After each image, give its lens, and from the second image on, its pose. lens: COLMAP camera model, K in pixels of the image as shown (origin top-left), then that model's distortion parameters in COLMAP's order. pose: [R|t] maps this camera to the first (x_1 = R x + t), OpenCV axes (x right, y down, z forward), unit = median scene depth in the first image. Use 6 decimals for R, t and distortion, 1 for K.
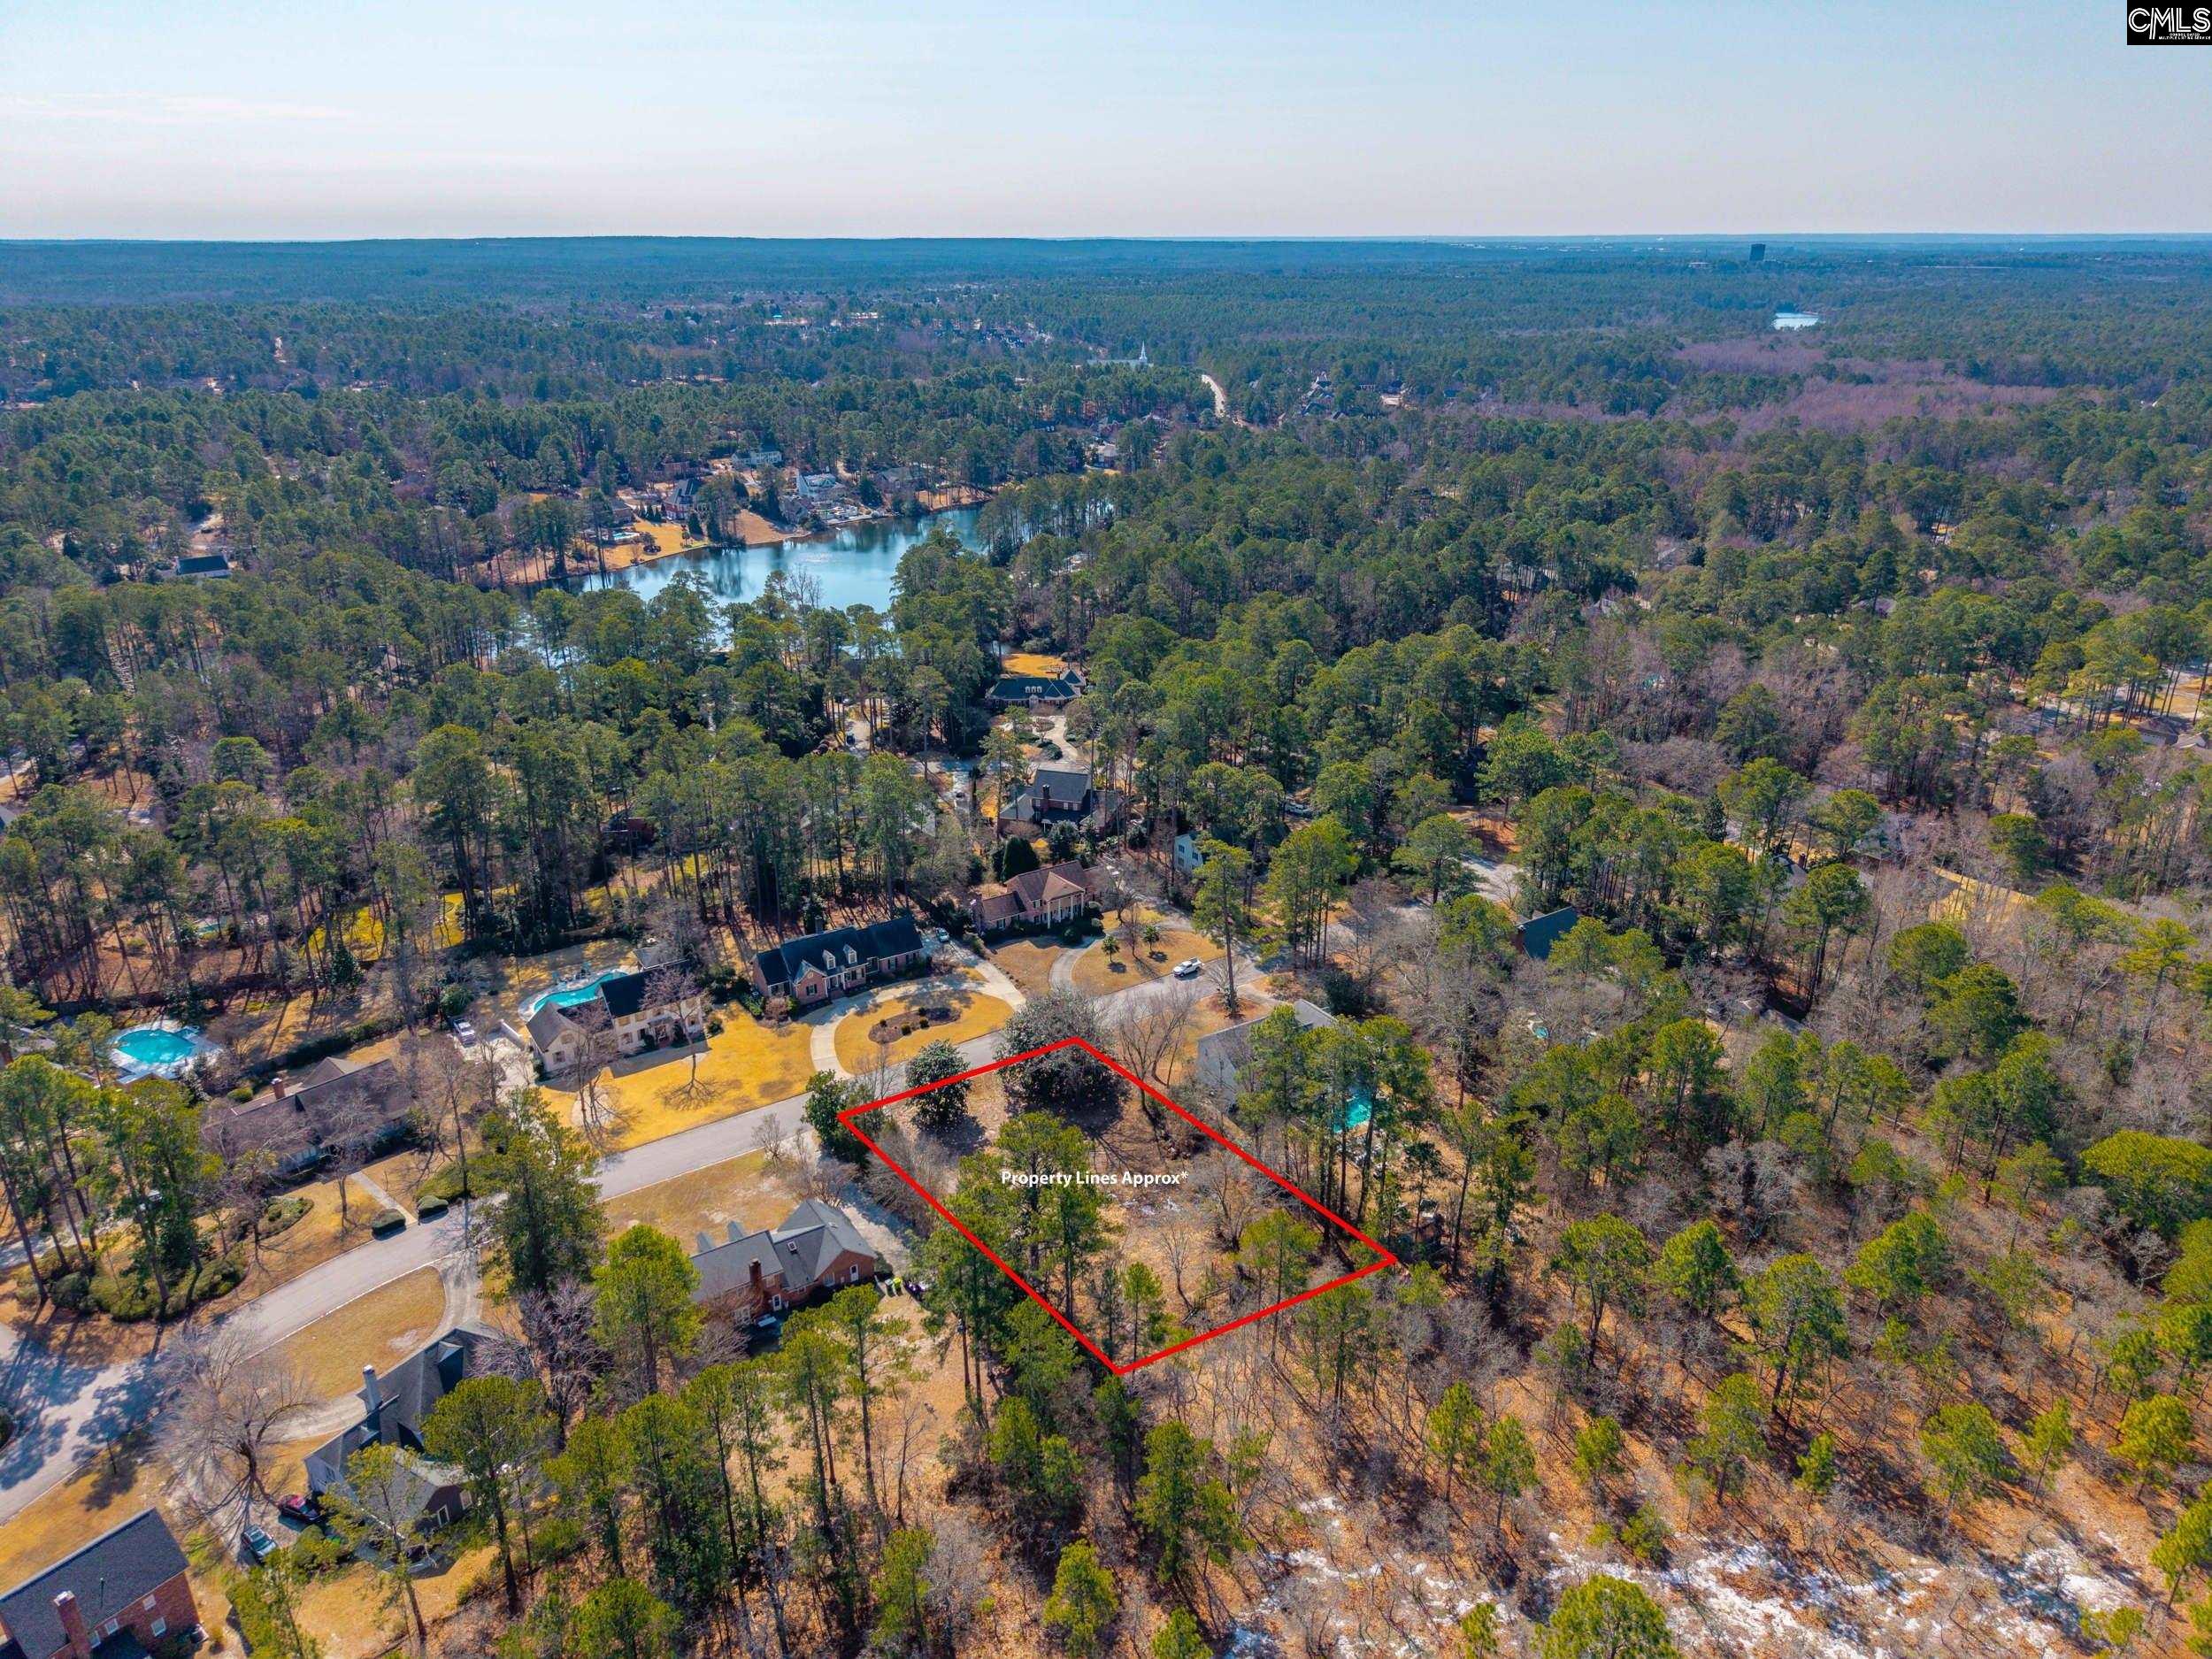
lens RADIAL K [[1483.6, 0, 1114.3], [0, 1483.6, 812.7], [0, 0, 1]] dist [0.017436, -0.021195]
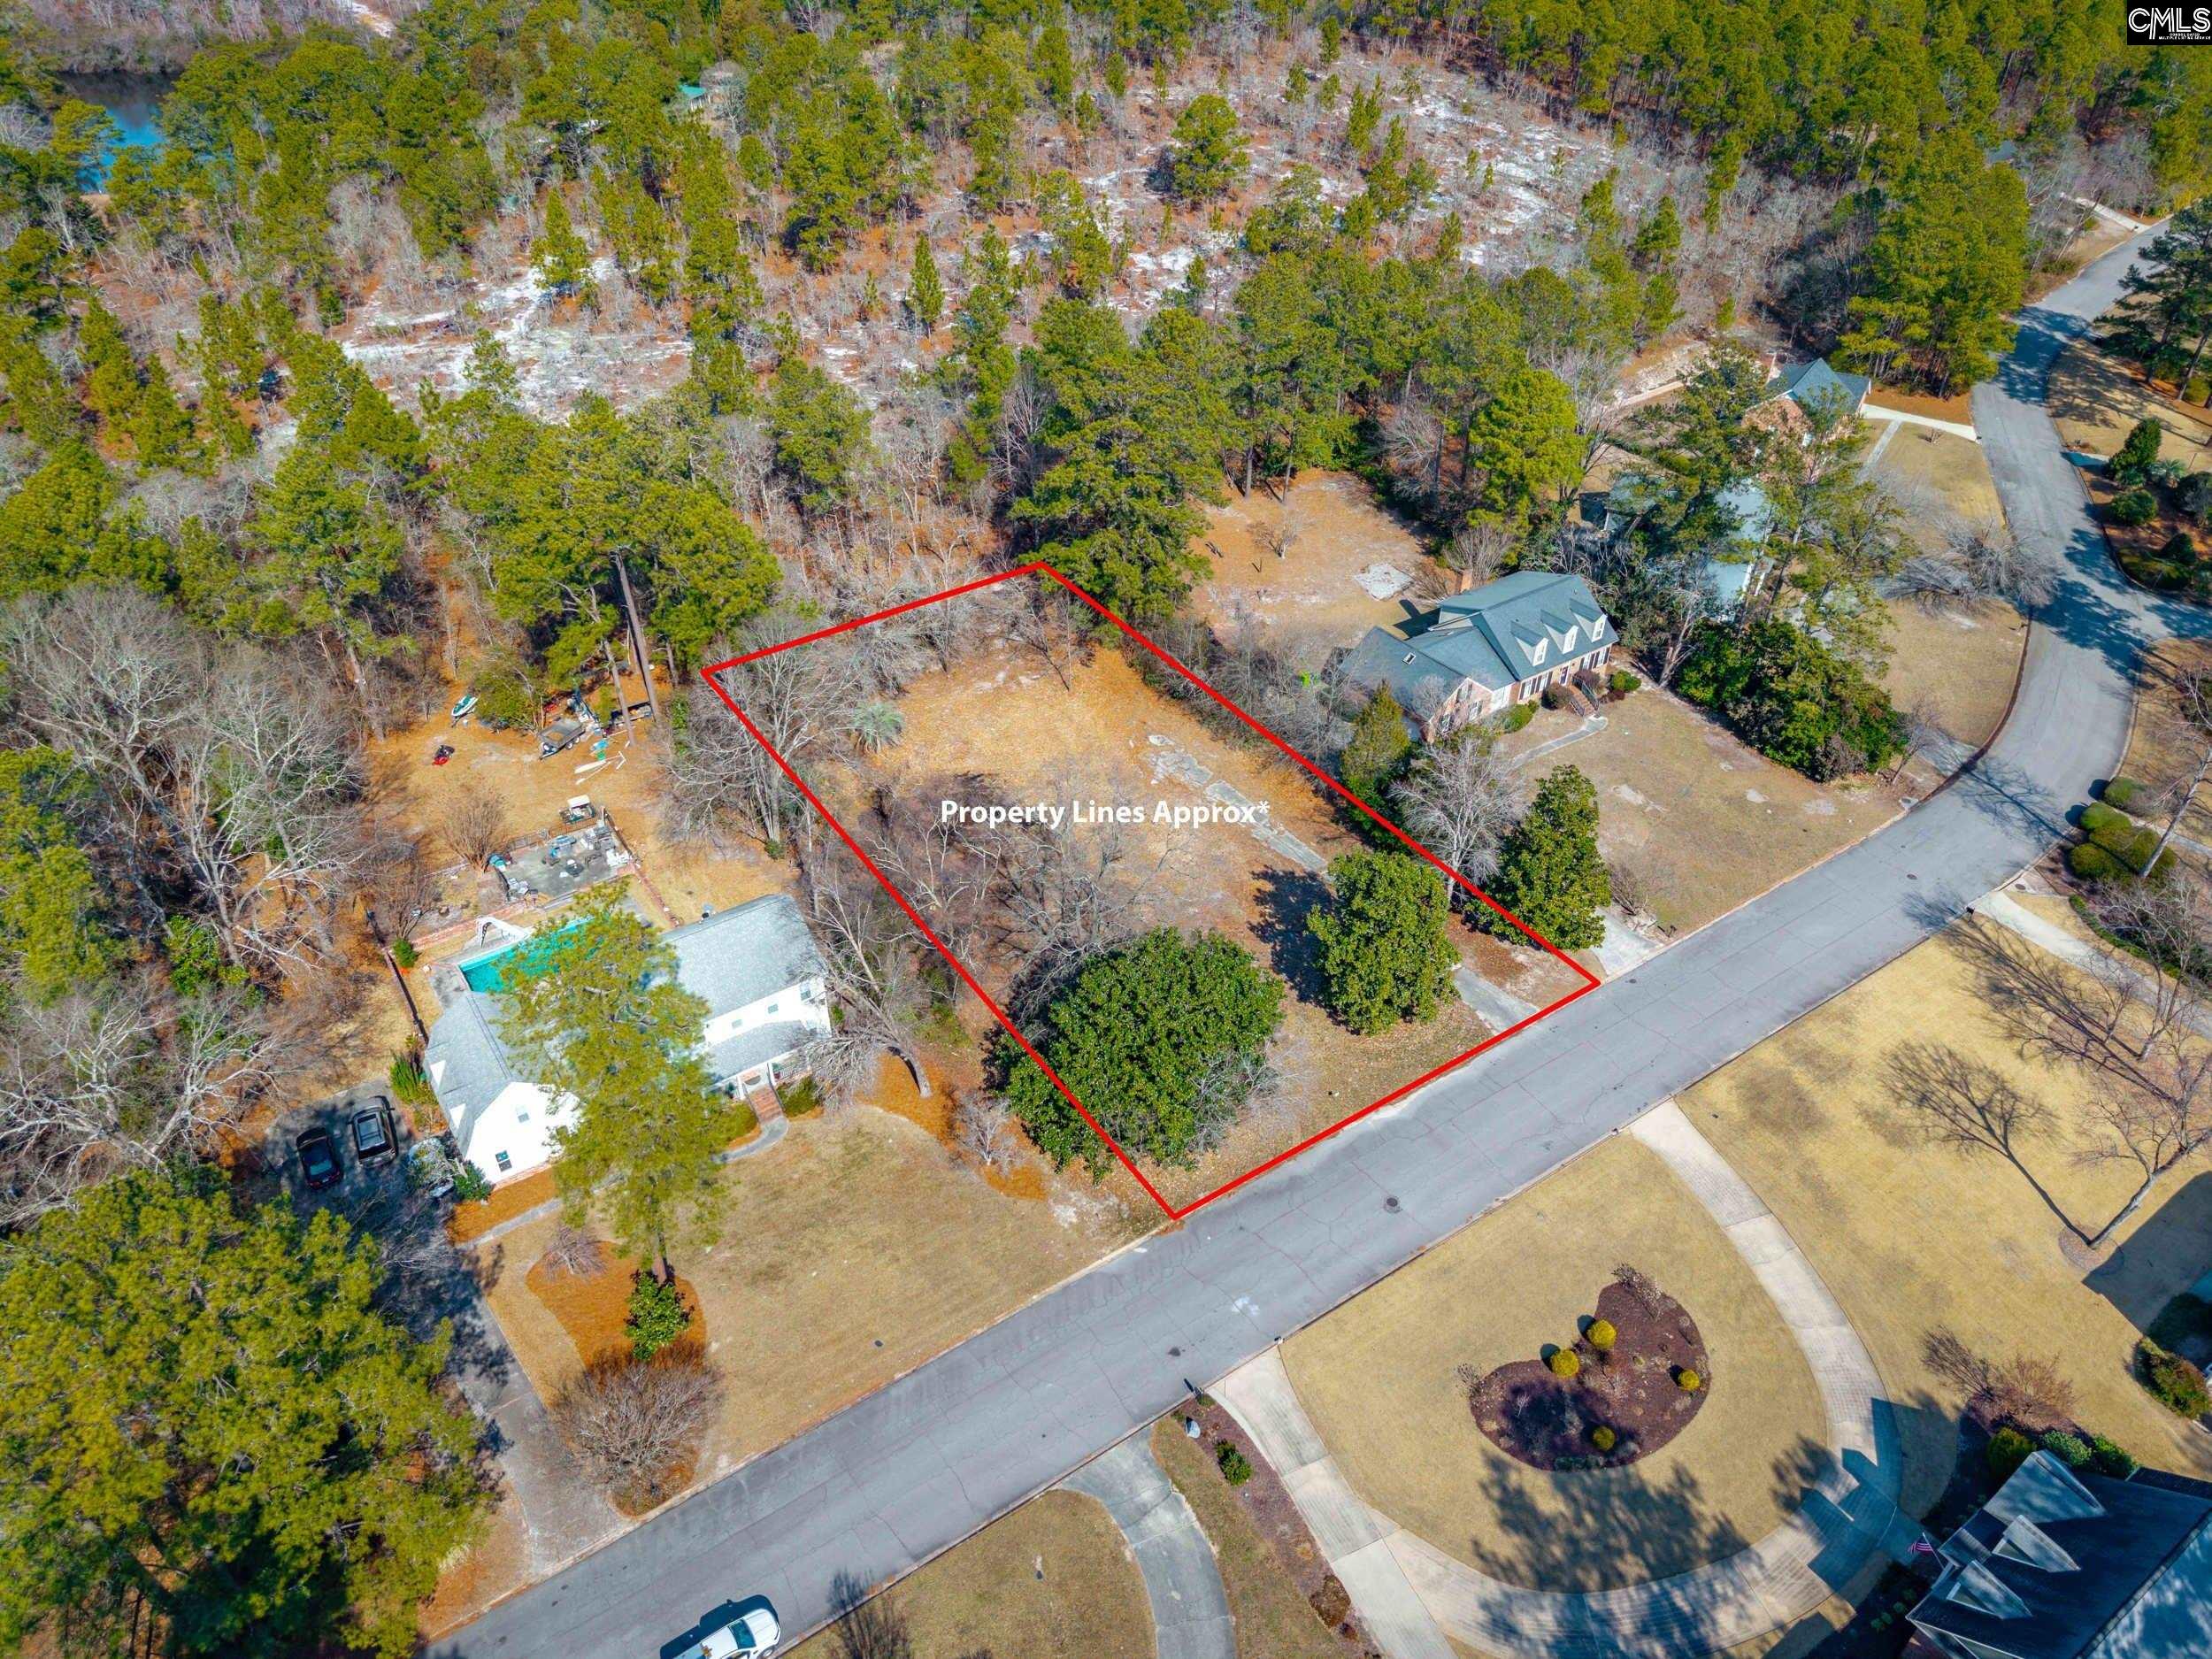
lens RADIAL K [[1483.6, 0, 1096.7], [0, 1483.6, 836.9], [0, 0, 1]] dist [0.017436, -0.021195]
pose [[-0.999817, 0.014683, -0.012287, -0.018520], [-0.002513, 0.535559, 0.844494, -0.218452], [0.018980, 0.844370, -0.535424, 1.095741]]
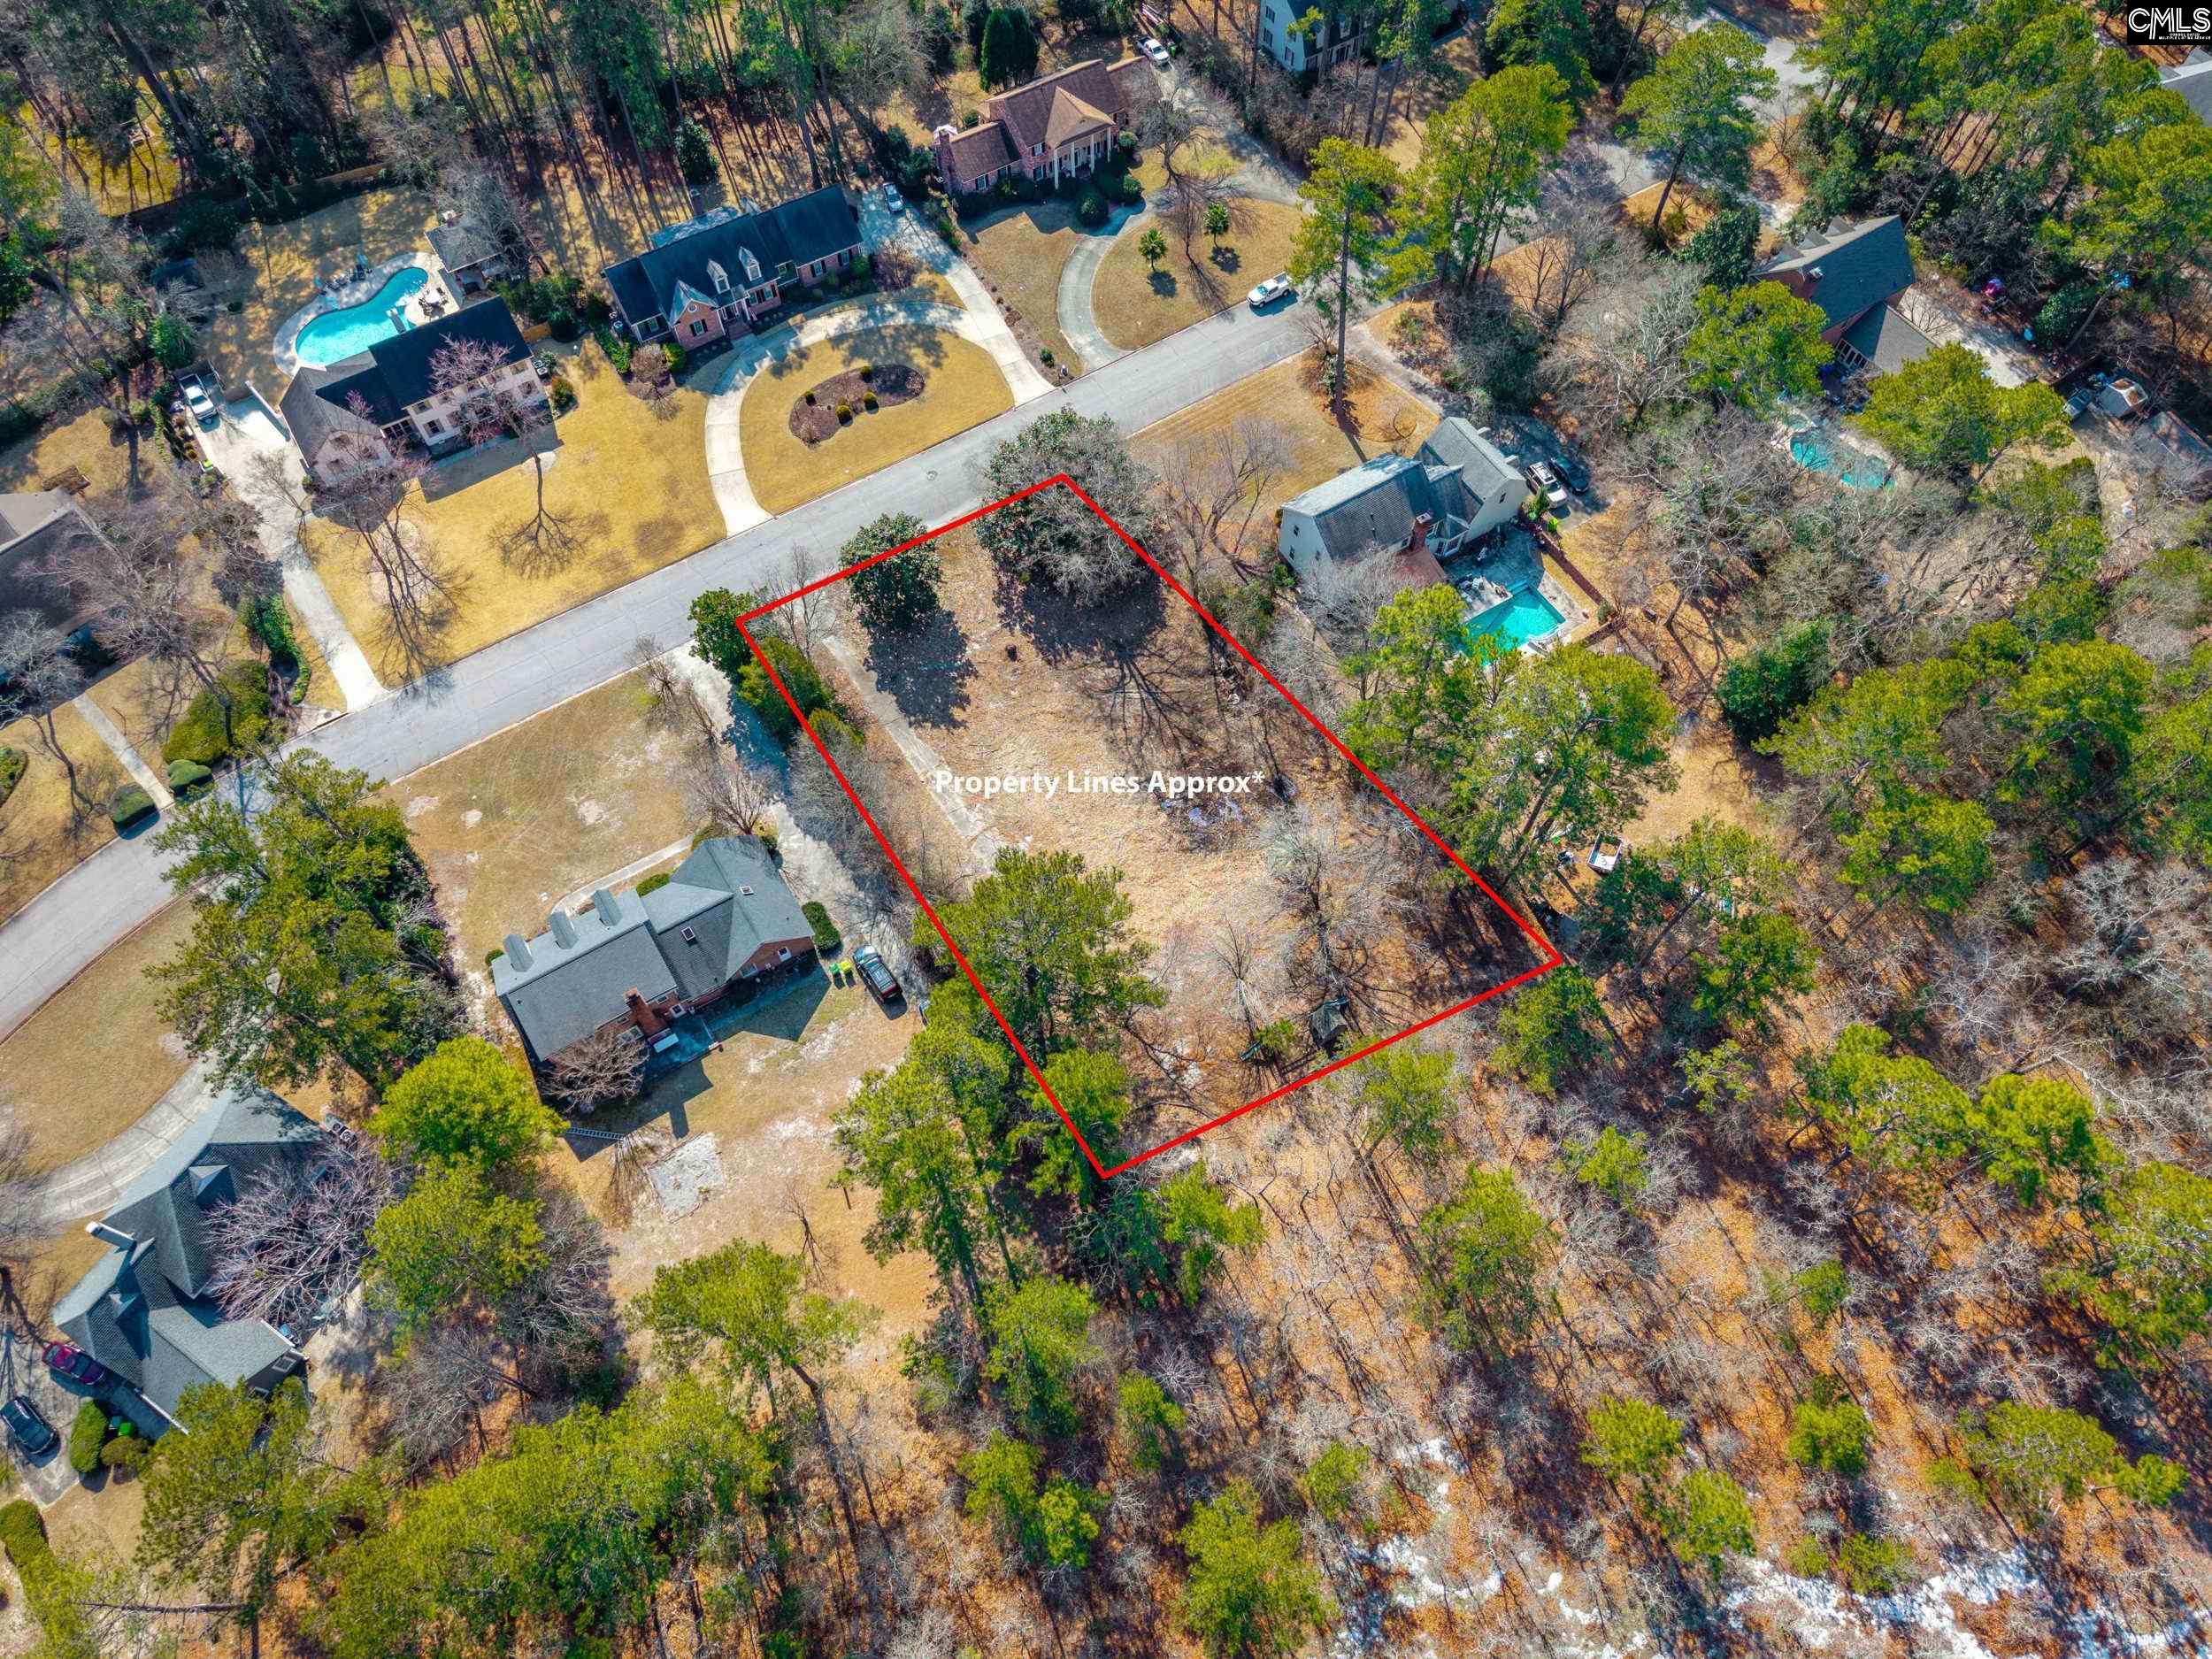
lens RADIAL K [[1483.6, 0, 1106.5], [0, 1483.6, 837.0], [0, 0, 1]] dist [0.017436, -0.021195]
pose [[0.999669, 0.019903, -0.016321, -0.007255], [-0.004808, 0.767320, 0.641247, -0.139869], [0.025286, -0.640956, 0.767161, 0.366487]]
